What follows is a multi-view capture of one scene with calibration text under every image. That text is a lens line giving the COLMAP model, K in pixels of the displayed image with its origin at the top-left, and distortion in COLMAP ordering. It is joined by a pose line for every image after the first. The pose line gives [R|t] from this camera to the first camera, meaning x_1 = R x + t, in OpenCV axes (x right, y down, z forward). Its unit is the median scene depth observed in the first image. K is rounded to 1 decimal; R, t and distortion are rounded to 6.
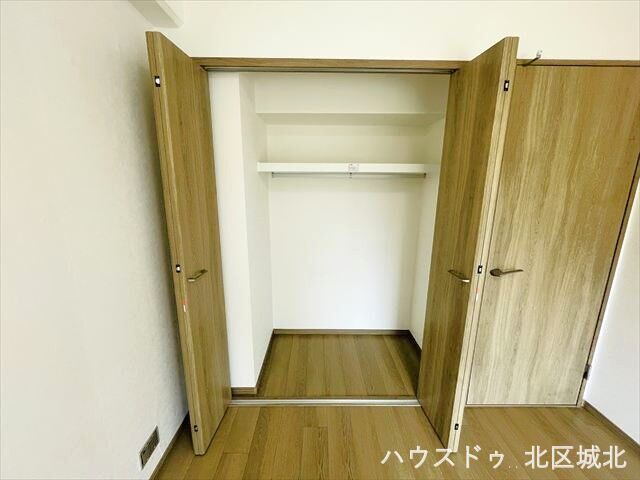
lens RADIAL K [[261.2, 0, 317.3], [0, 261.2, 235.2], [0, 0, 1]] dist [-0.002600, 0.000983]
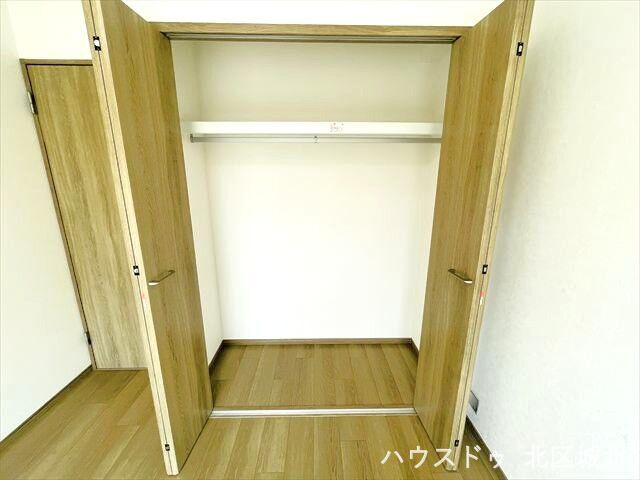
lens RADIAL K [[261.2, 0, 321.7], [0, 261.2, 239.7], [0, 0, 1]] dist [-0.002600, 0.000983]
pose [[0.999961, -0.005373, 0.006968, 0.074172], [0.005170, 0.999570, 0.028857, 0.005836], [-0.007120, -0.028820, 0.999559, 0.136404]]
